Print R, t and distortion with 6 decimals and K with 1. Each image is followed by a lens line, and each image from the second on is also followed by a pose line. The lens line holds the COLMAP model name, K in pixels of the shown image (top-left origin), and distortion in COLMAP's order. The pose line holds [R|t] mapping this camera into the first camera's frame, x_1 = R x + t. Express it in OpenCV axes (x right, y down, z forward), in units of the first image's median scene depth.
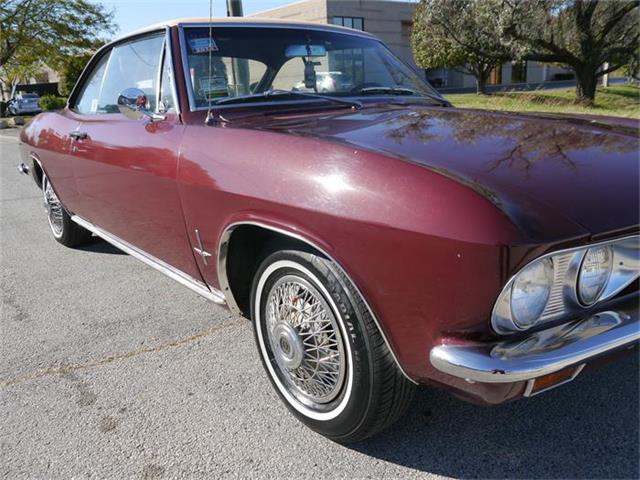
lens RADIAL K [[529.1, 0, 323.0], [0, 529.1, 242.1], [0, 0, 1]] dist [-0.053771, 0.042166]
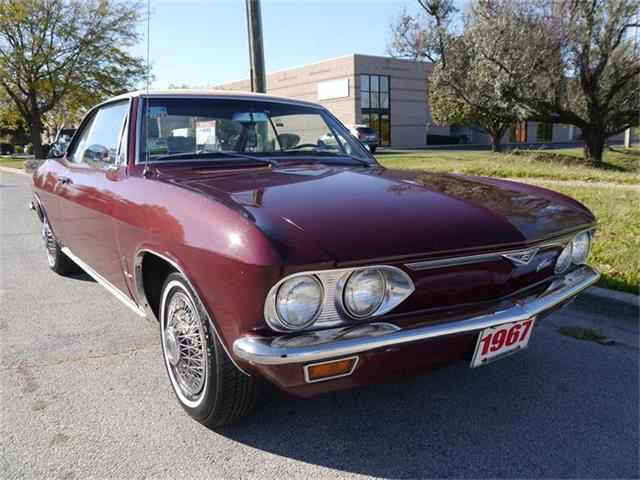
lens RADIAL K [[529.1, 0, 323.0], [0, 529.1, 242.1], [0, 0, 1]] dist [-0.053771, 0.042166]
pose [[0.997782, 0.038980, -0.053953, 0.074559], [-0.043842, 0.994784, -0.092097, 0.009074], [0.050082, 0.094258, 0.994287, -0.059113]]
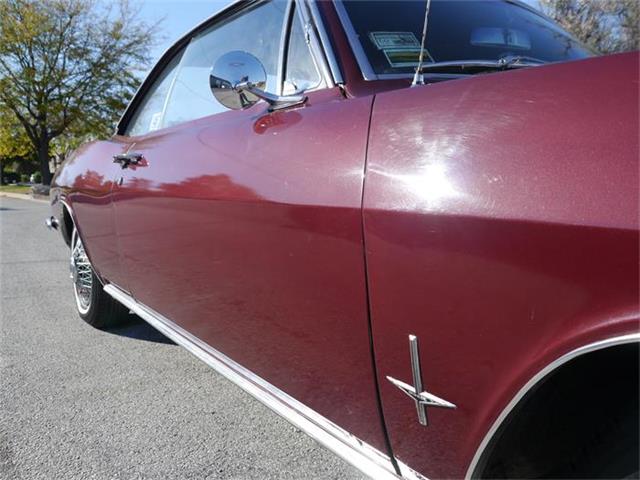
lens RADIAL K [[529.1, 0, 323.0], [0, 529.1, 242.1], [0, 0, 1]] dist [-0.053771, 0.042166]
pose [[0.997339, 0.040300, -0.060752, -0.068445], [-0.049040, 0.987463, -0.150038, -0.007104], [0.053944, 0.152618, 0.986812, 0.145367]]
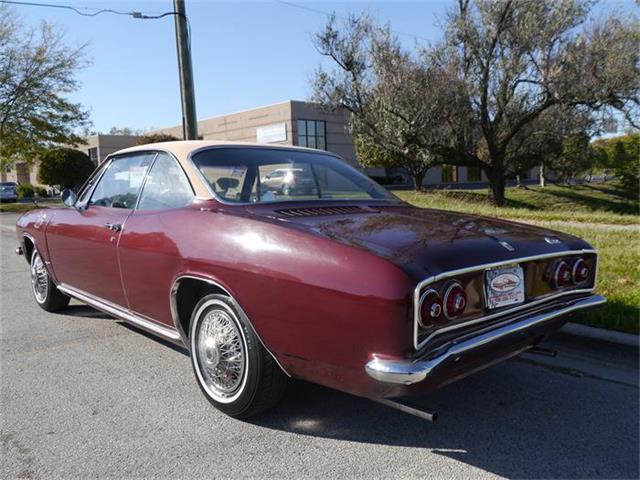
lens RADIAL K [[529.1, 0, 323.0], [0, 529.1, 242.1], [0, 0, 1]] dist [-0.053771, 0.042166]
pose [[0.998917, 0.015868, 0.043735, 0.164146], [-0.008170, 0.985262, -0.170856, 0.044457], [-0.045802, 0.170314, 0.984325, -0.207429]]
